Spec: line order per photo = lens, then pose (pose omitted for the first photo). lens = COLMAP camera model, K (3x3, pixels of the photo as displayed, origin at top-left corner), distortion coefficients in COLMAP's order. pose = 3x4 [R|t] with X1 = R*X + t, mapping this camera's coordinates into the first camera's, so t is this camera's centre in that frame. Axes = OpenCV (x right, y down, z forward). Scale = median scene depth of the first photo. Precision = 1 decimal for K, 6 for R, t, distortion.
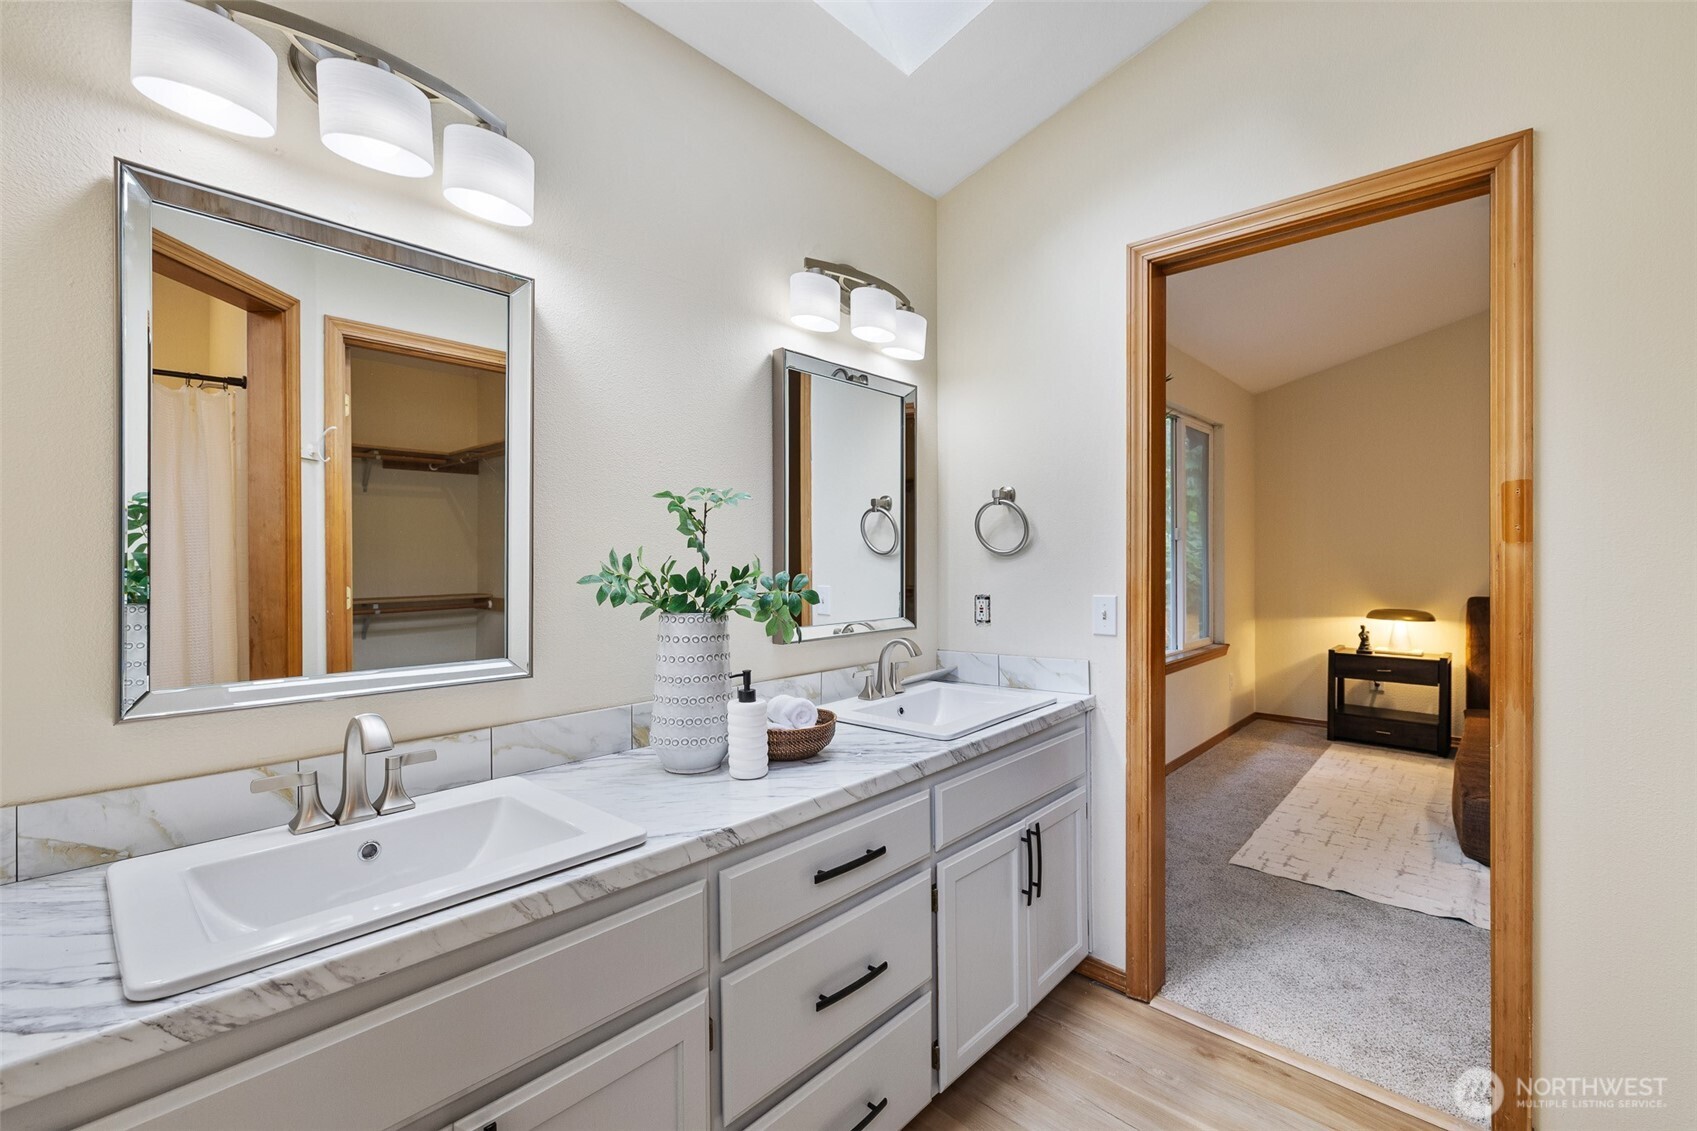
lens RADIAL K [[715.8, 0, 856.3], [0, 715.8, 563.1], [0, 0, 1]] dist [0.002397, 0.000051]
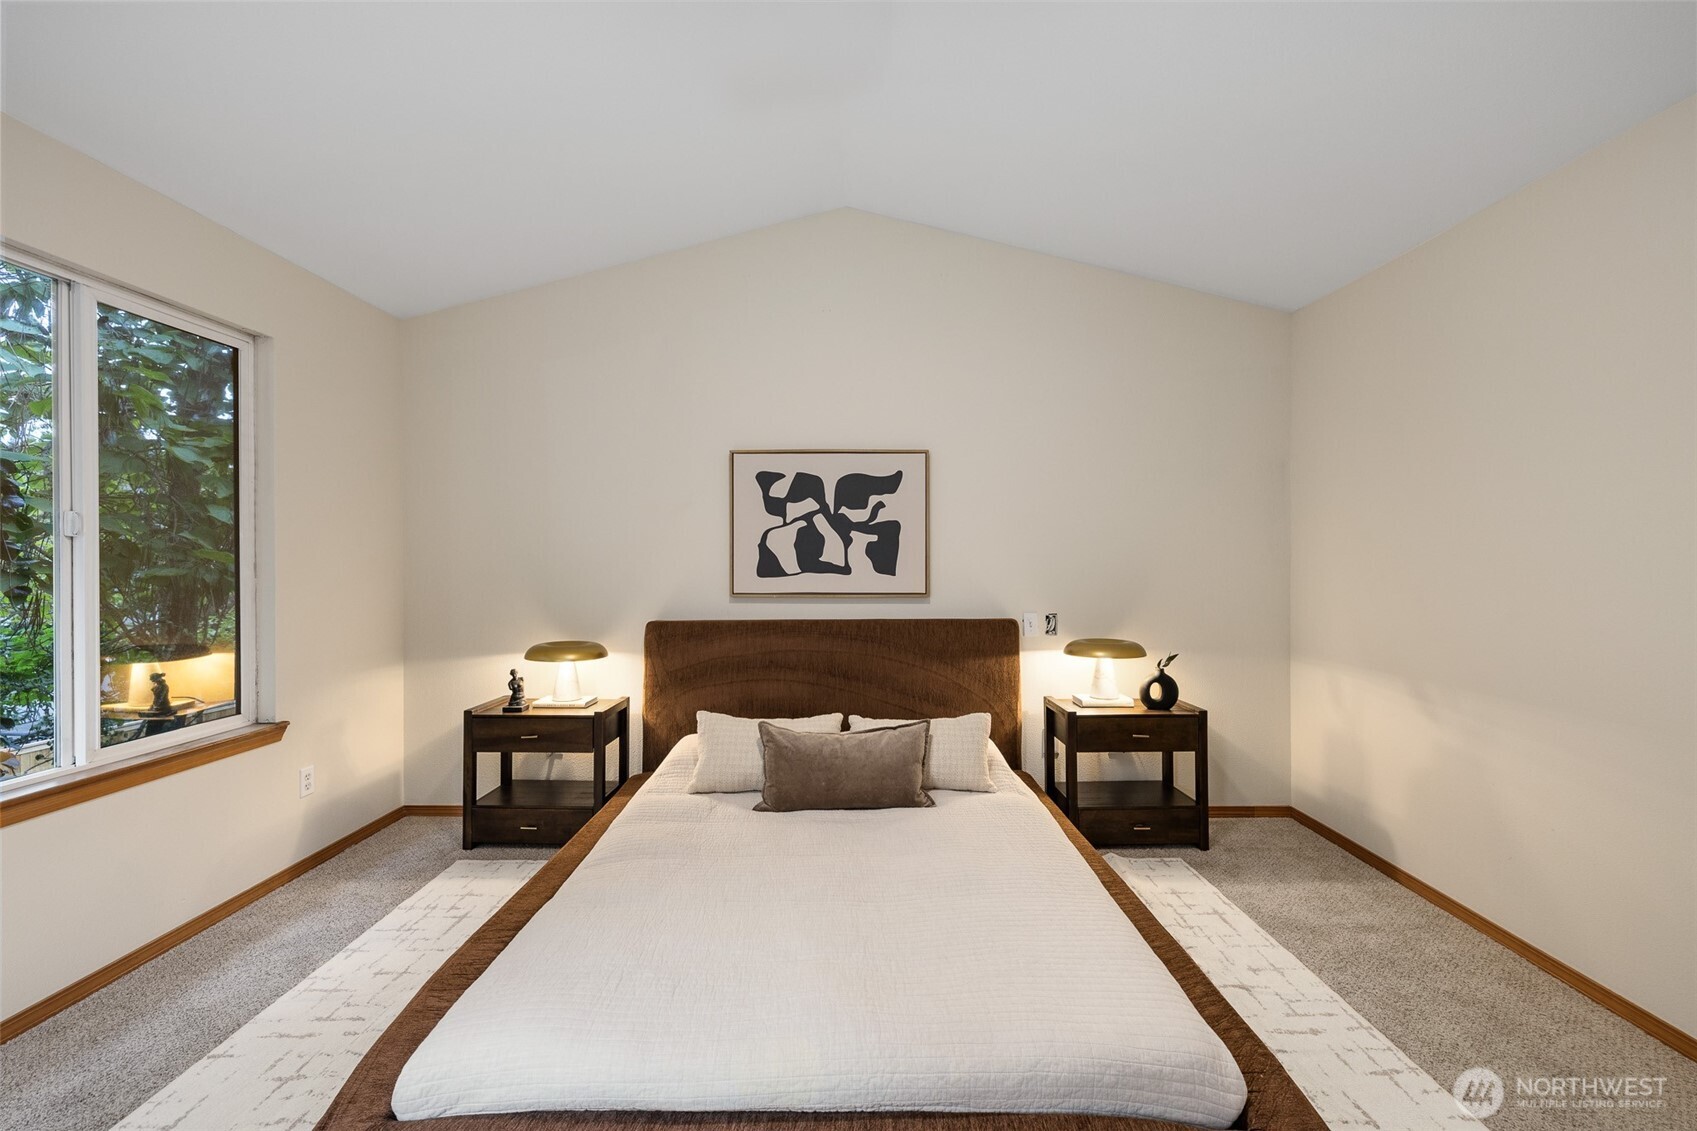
lens RADIAL K [[715.8, 0, 850.3], [0, 715.8, 565.5], [0, 0, 1]] dist [0.002397, 0.000051]
pose [[0.746714, -0.004812, 0.665128, 0.507335], [0.001870, 0.999985, 0.005135, -0.013872], [-0.665143, -0.002591, 0.746711, 0.294393]]
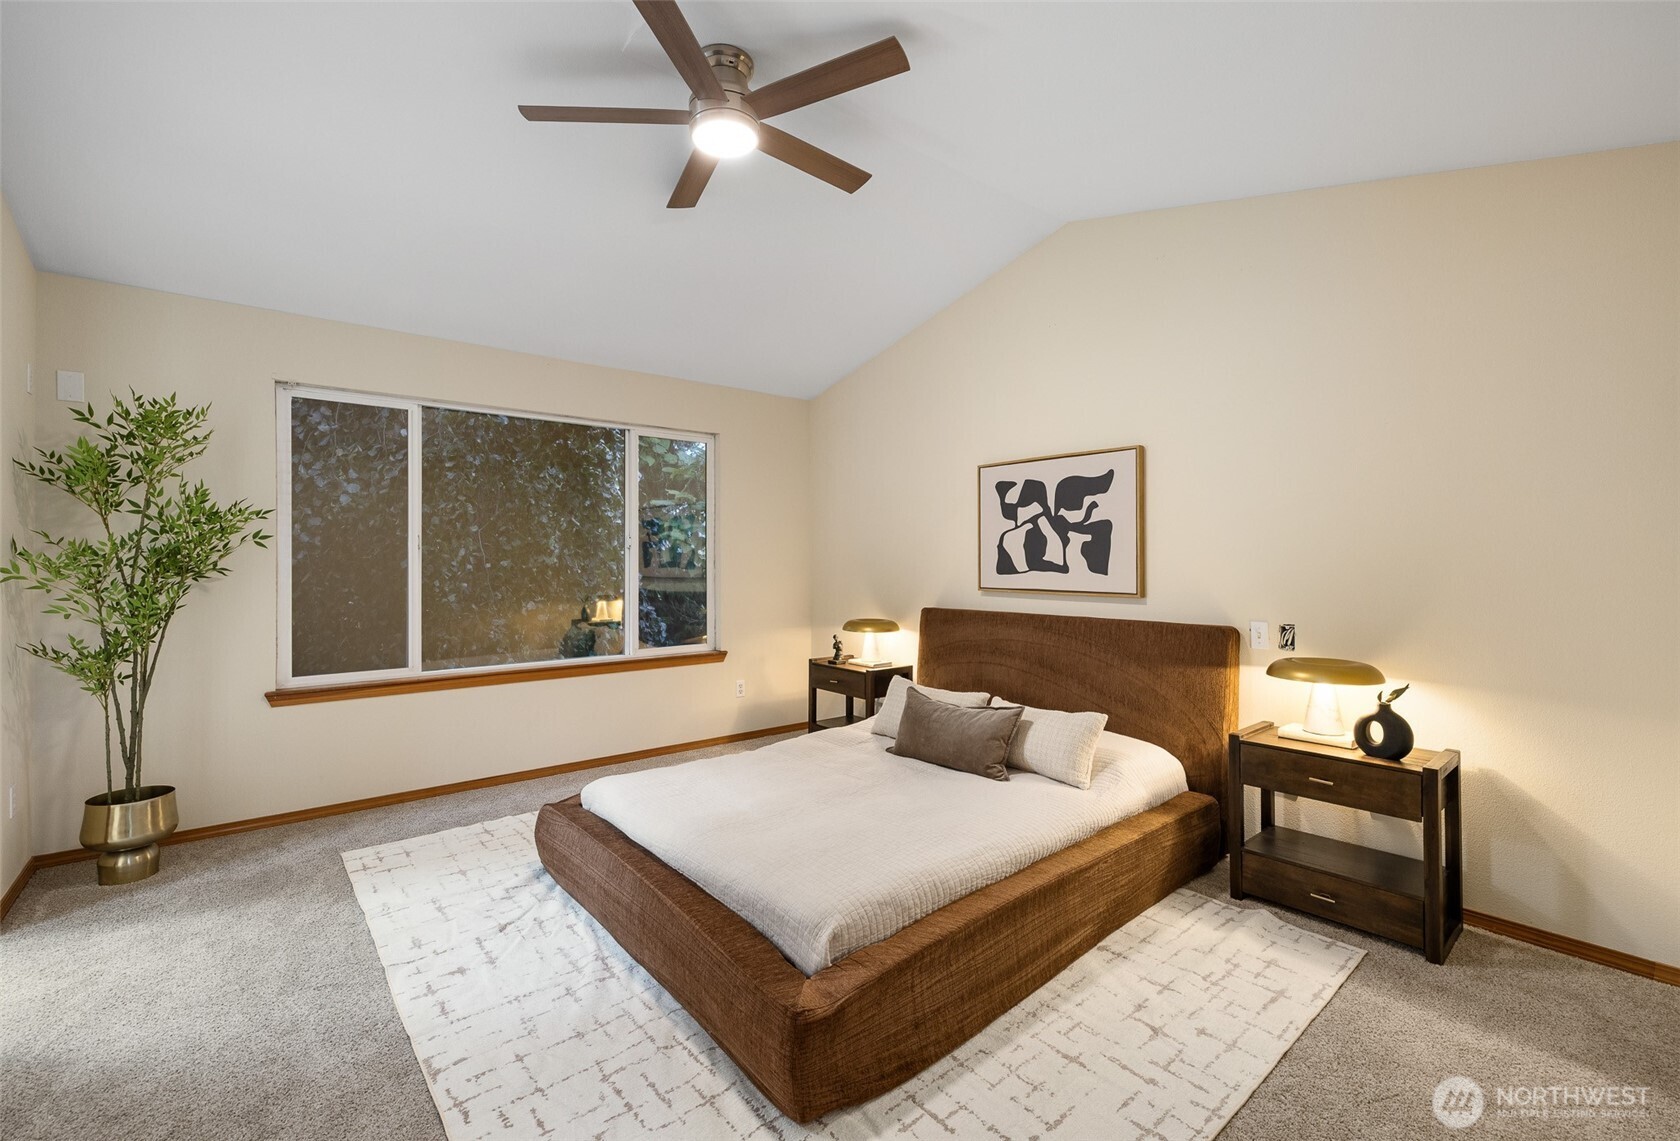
lens RADIAL K [[724.3, 0, 823.4], [0, 724.3, 560.7], [0, 0, 1]] dist [0.000662, 0.000037]
pose [[0.986958, 0.002131, -0.160964, 0.867606], [-0.002407, 0.999996, -0.001521, -0.012313], [0.160960, 0.001889, 0.986959, 0.028820]]
